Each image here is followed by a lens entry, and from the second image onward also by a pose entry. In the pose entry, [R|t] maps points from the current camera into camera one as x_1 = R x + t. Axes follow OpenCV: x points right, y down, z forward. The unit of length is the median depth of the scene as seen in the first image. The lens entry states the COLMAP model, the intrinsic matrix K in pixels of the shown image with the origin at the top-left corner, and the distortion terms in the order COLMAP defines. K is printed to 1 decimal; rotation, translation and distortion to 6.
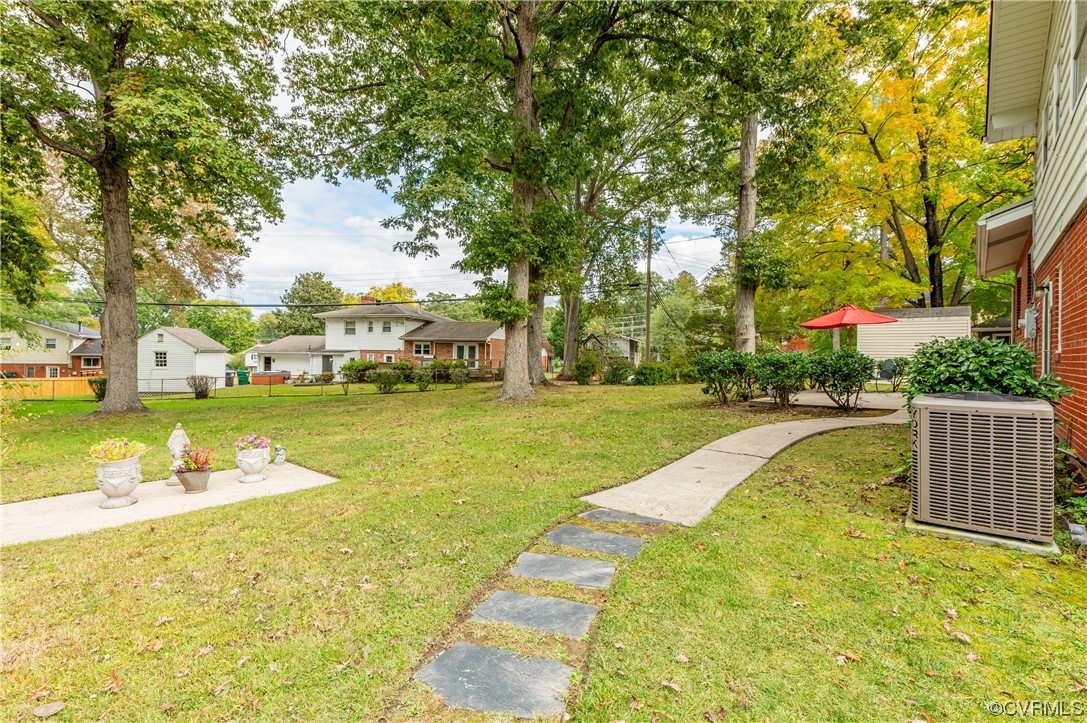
lens RADIAL K [[501.0, 0, 541.7], [0, 501.0, 356.0], [0, 0, 1]] dist [-0.001825, -0.000131]
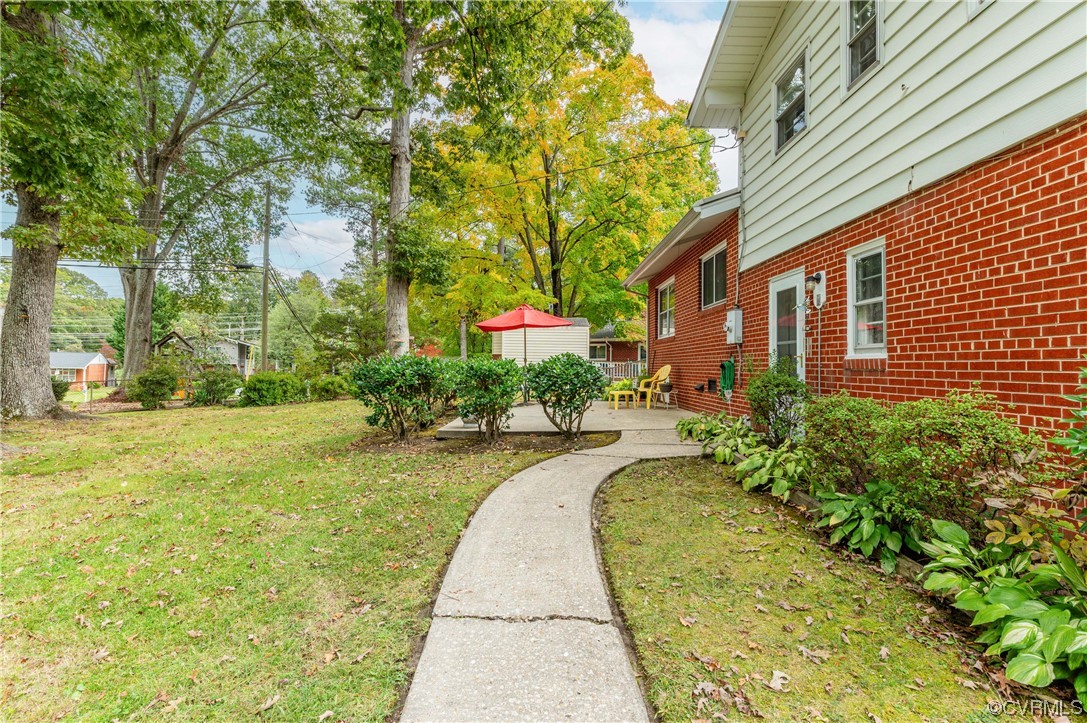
lens RADIAL K [[501.0, 0, 541.7], [0, 501.0, 356.0], [0, 0, 1]] dist [-0.001825, -0.000131]
pose [[0.753827, 0.006117, 0.657045, 0.022191], [0.003211, 0.999910, -0.012993, -0.000217], [-0.657065, 0.011904, 0.753740, 0.110407]]
